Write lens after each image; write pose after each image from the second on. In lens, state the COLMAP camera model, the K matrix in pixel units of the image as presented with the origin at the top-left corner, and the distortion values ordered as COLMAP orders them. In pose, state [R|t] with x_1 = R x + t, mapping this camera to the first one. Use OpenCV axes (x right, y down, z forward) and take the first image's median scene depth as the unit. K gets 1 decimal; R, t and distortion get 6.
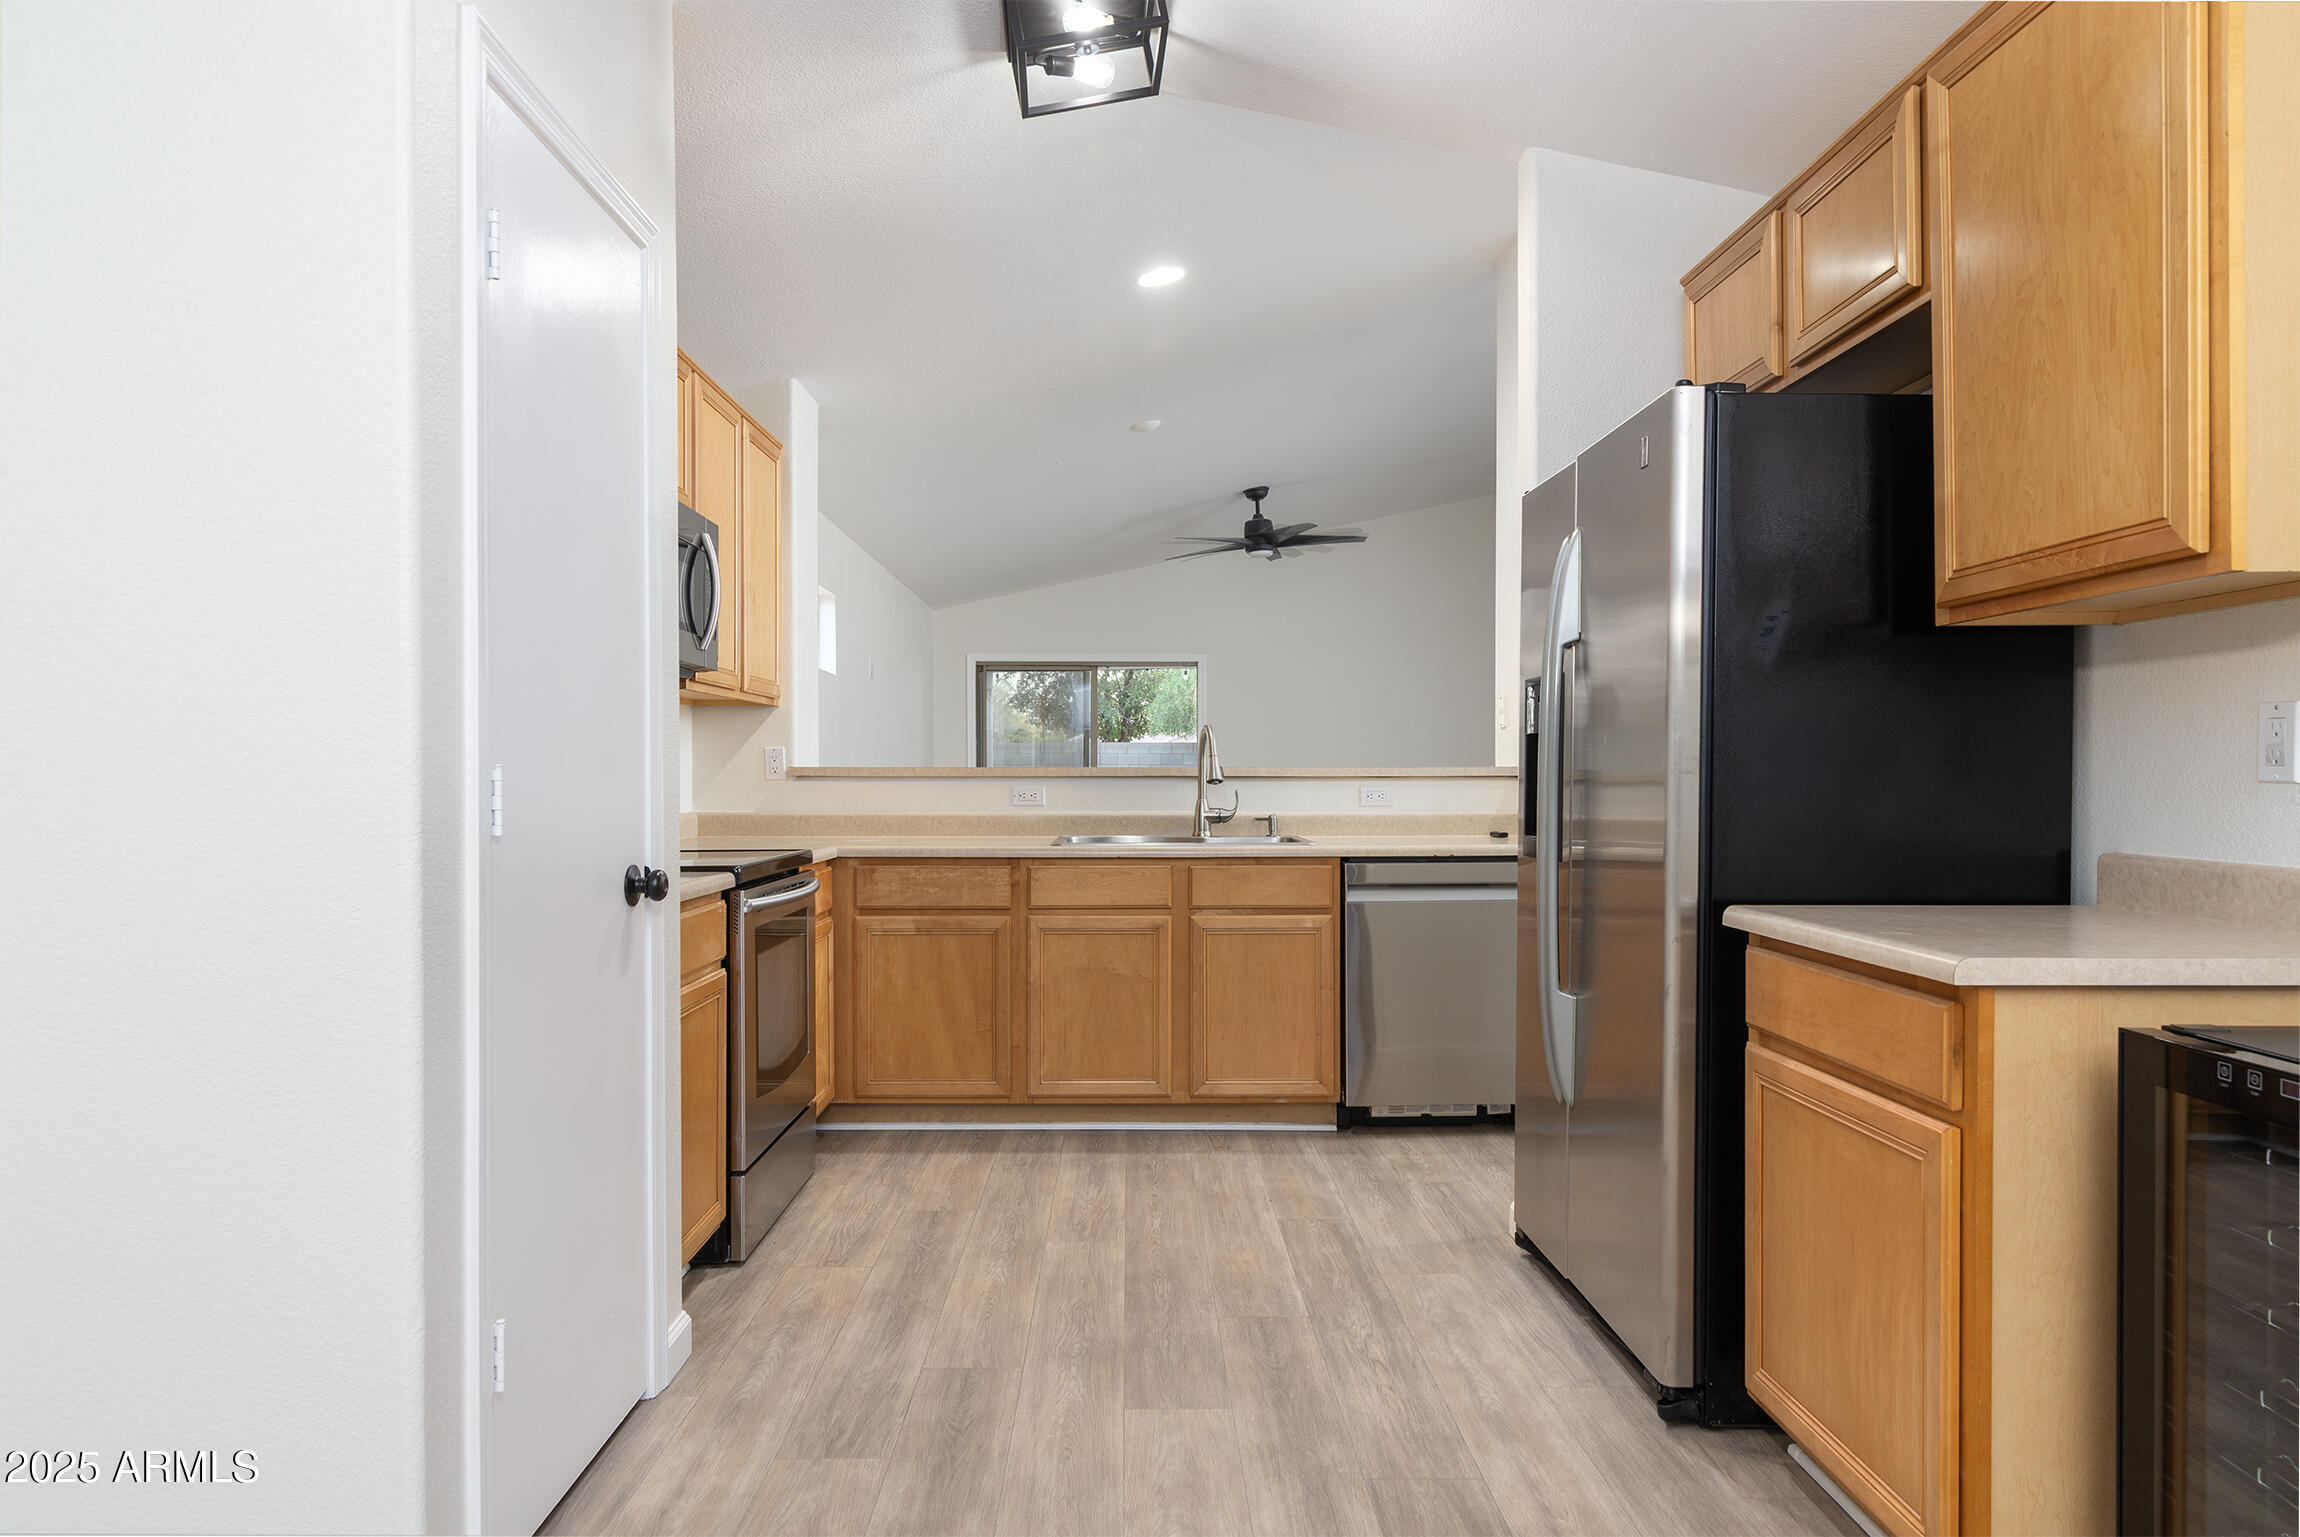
lens RADIAL K [[1391.4, 0, 1150.0], [0, 1391.4, 768.5], [0, 0, 1]] dist [0.002320, -0.000065]
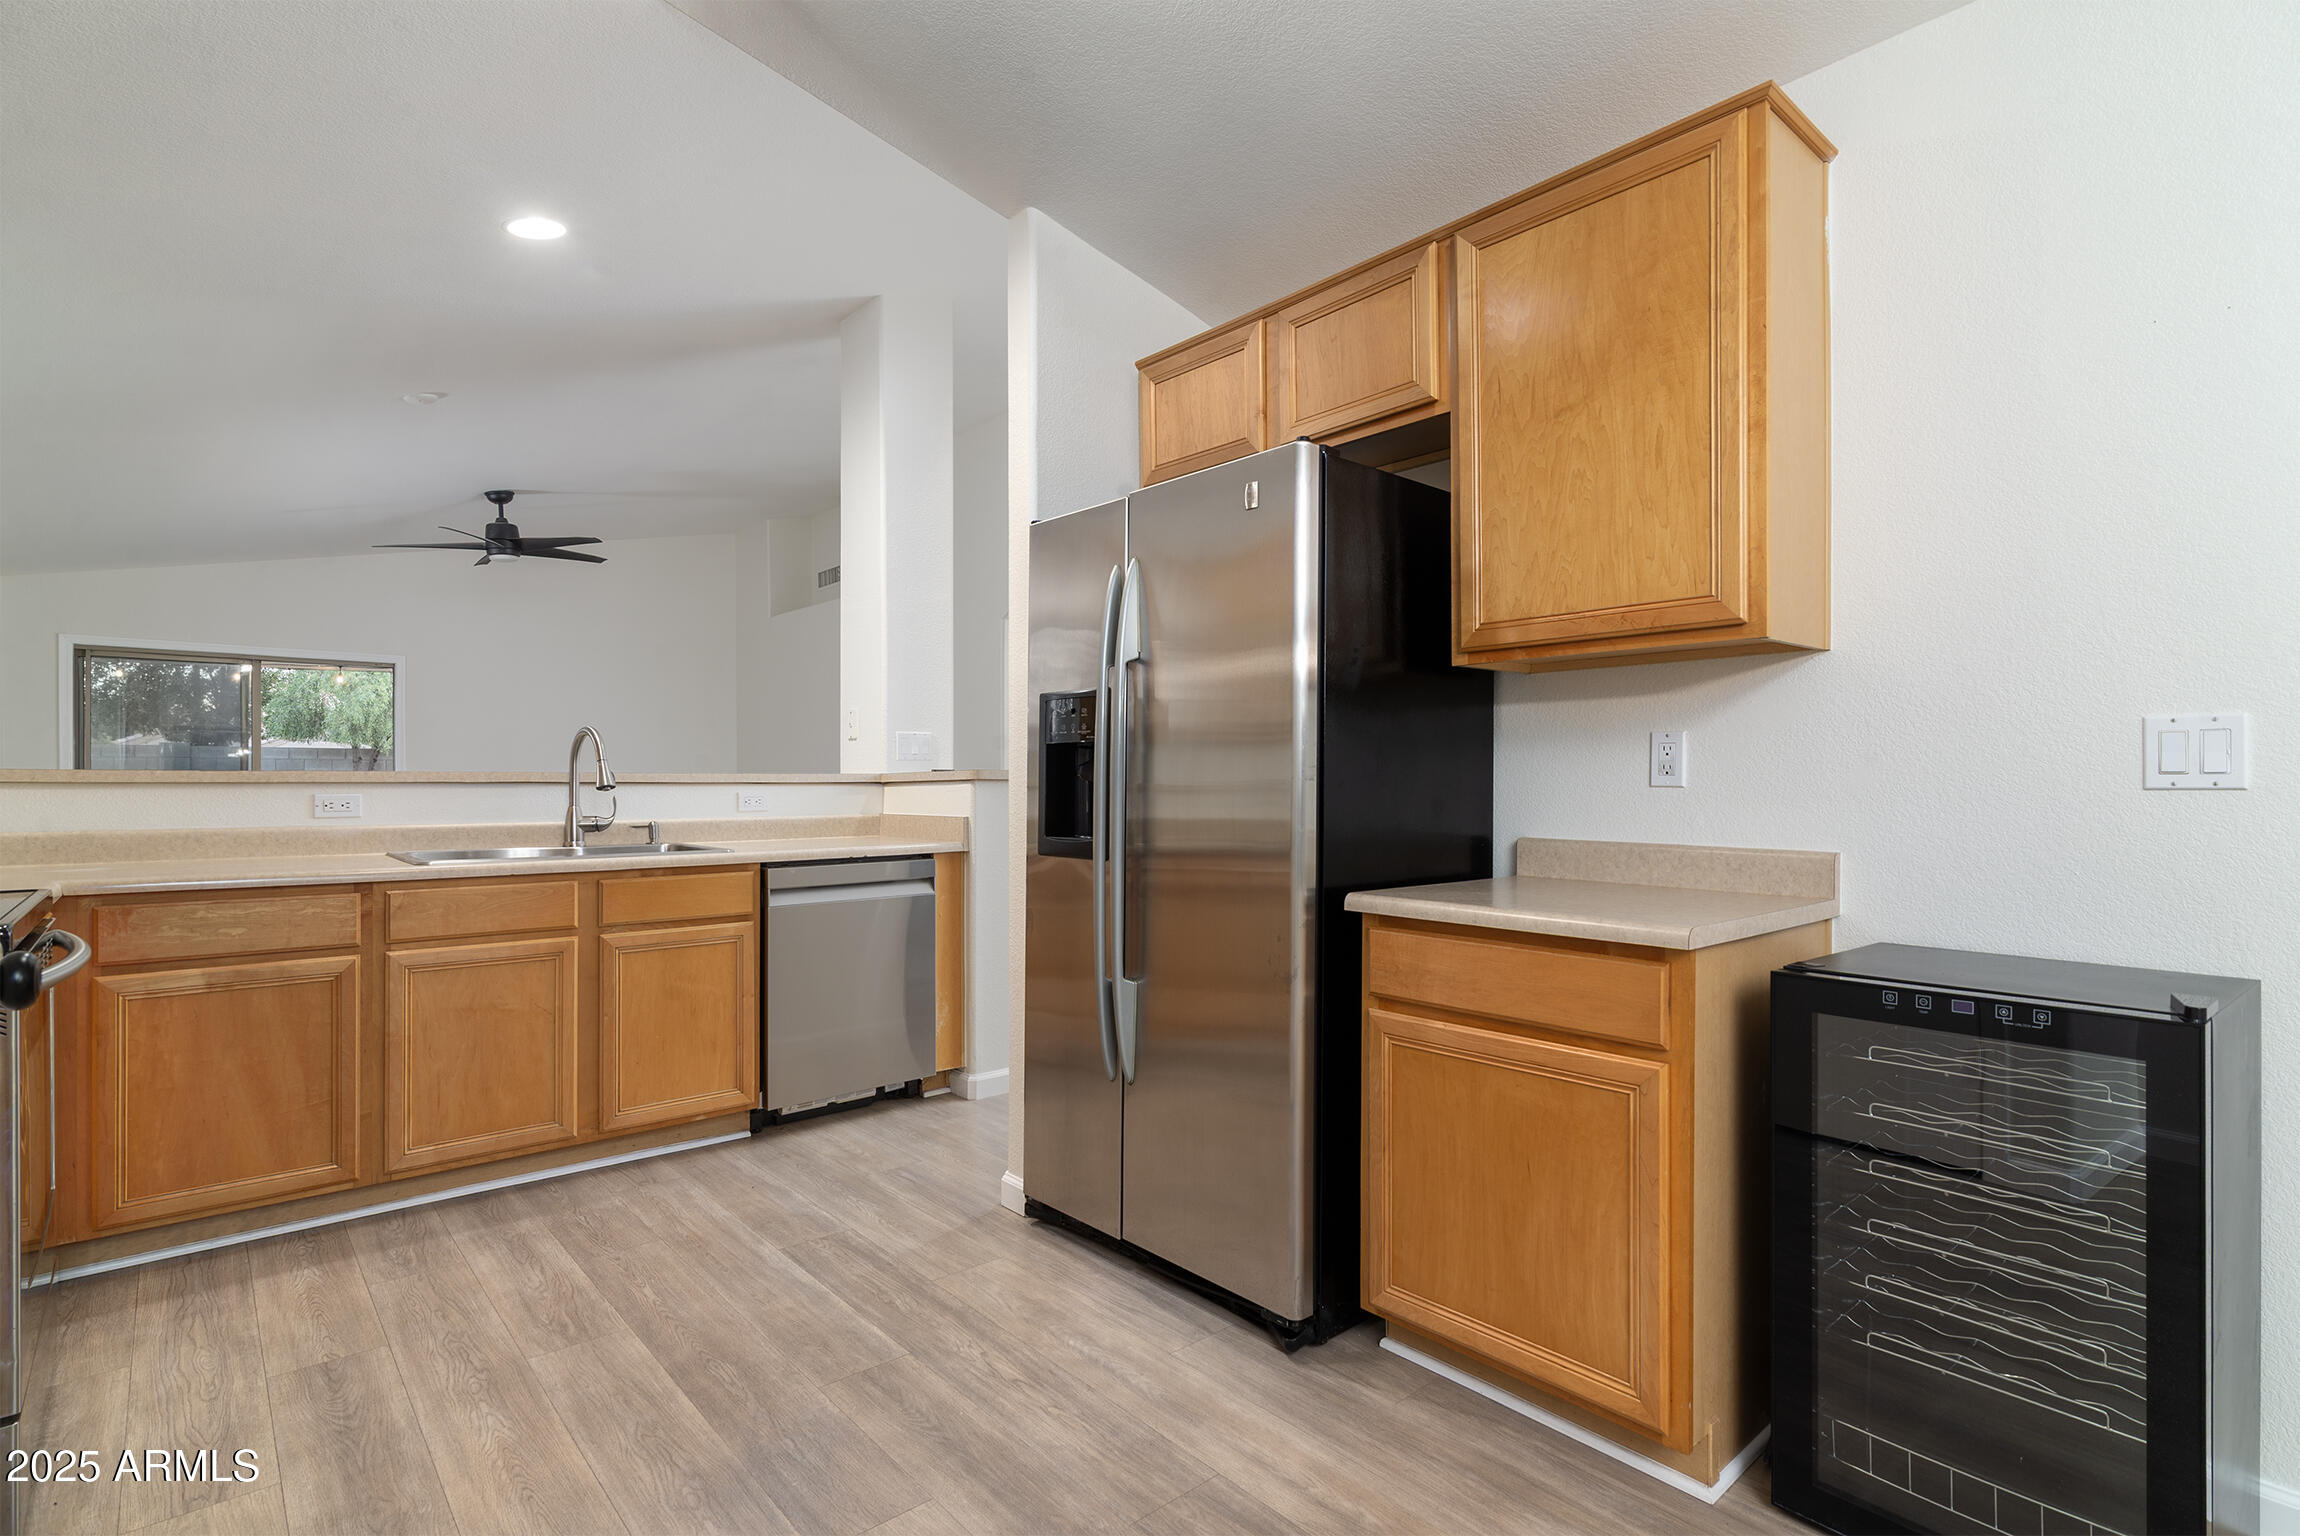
lens RADIAL K [[1102.0, 0, 1140.7], [0, 1102.0, 776.4], [0, 0, 1]] dist [0.005173, -0.000737]
pose [[0.763876, 0.004682, 0.645346, -0.214391], [-0.004288, 0.999988, -0.002180, 0.002395], [-0.645349, -0.001102, 0.763887, 0.277887]]
